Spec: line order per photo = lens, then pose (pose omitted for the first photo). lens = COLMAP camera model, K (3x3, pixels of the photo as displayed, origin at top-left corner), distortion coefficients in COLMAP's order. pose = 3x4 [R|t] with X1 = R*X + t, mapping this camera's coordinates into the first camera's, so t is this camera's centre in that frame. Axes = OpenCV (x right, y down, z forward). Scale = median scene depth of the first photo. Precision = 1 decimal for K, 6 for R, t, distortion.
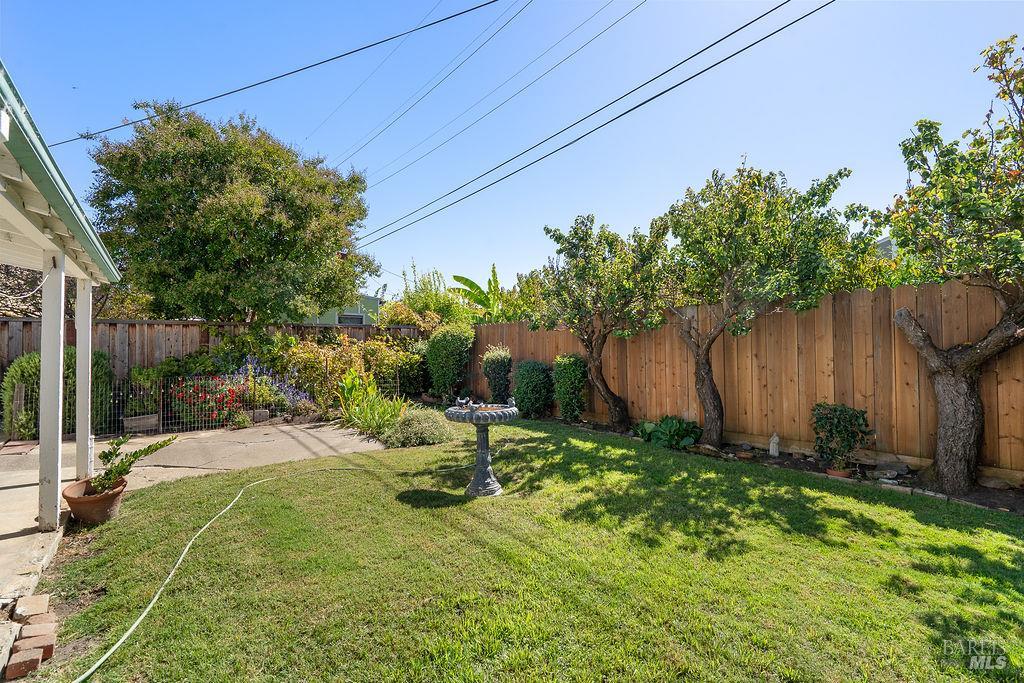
lens RADIAL K [[463.0, 0, 509.8], [0, 463.0, 343.9], [0, 0, 1]] dist [-0.002201, 0.000593]
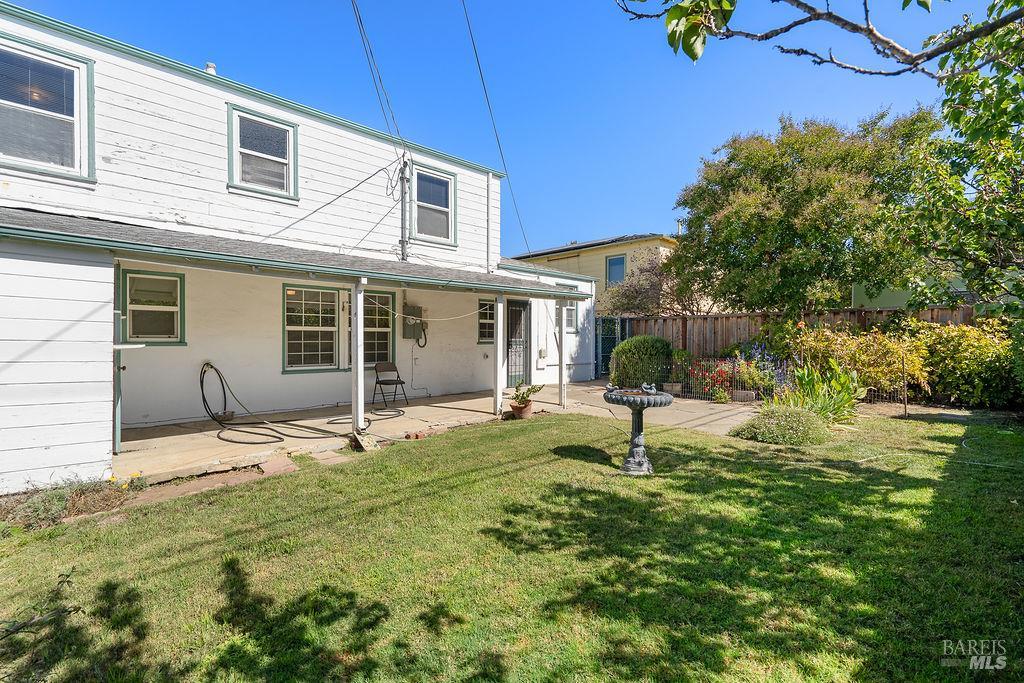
lens RADIAL K [[462.5, 0, 518.8], [0, 462.5, 337.2], [0, 0, 1]] dist [0.002898, 0.000872]
pose [[0.135187, 0.005688, -0.990804, 0.411912], [0.009411, 0.999931, 0.007025, -0.001275], [0.990775, -0.010274, 0.135124, 0.247972]]
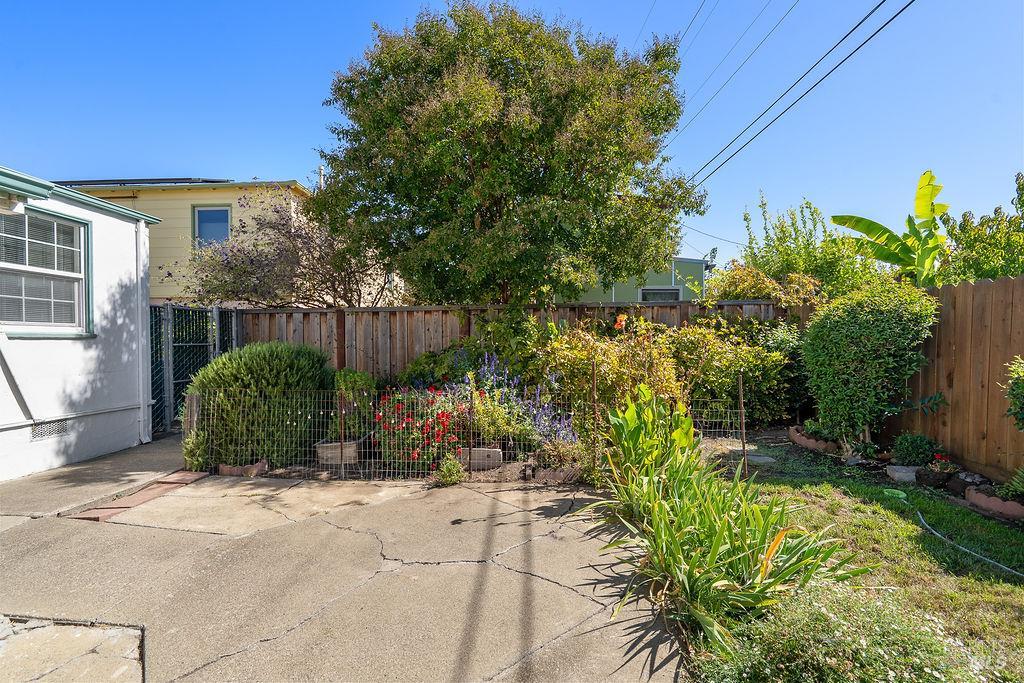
lens RADIAL K [[463.0, 0, 509.8], [0, 463.0, 343.9], [0, 0, 1]] dist [-0.002201, 0.000593]
pose [[0.776710, 0.006579, -0.629824, -0.123824], [0.012935, 0.999568, 0.026393, -0.004164], [0.629726, -0.028647, 0.776289, 0.467056]]
